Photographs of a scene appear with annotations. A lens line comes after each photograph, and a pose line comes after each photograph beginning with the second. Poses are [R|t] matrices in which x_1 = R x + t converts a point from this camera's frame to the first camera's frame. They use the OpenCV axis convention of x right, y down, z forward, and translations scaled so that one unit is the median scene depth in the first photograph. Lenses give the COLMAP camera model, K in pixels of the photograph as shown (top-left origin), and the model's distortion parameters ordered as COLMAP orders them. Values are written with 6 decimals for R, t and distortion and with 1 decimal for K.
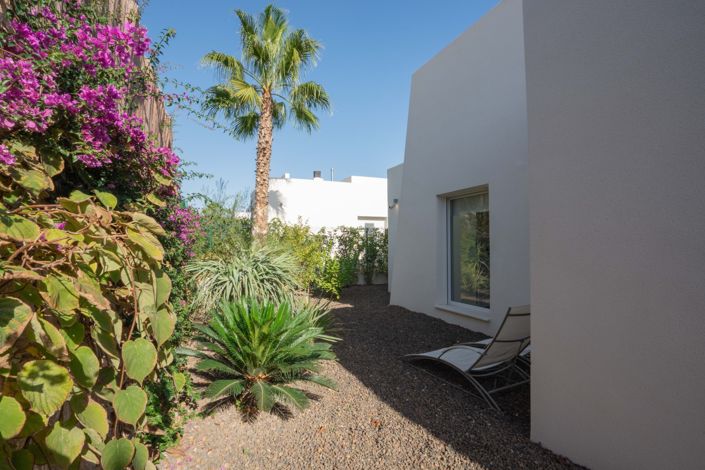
lens RADIAL K [[308.8, 0, 352.5], [0, 308.8, 235.0], [0, 0, 1]] dist [0.000800, 0.000111]
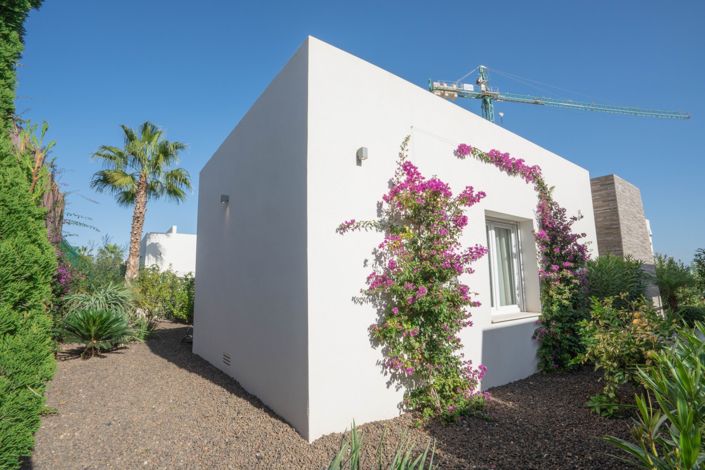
lens RADIAL K [[331.6, 0, 352.5], [0, 331.6, 235.0], [0, 0, 1]] dist [-0.000754, 0.000004]
pose [[0.981949, 0.002870, 0.189126, 0.386745], [0.019087, 0.993278, -0.114172, -0.007080], [-0.188182, 0.115721, 0.975293, -0.646649]]
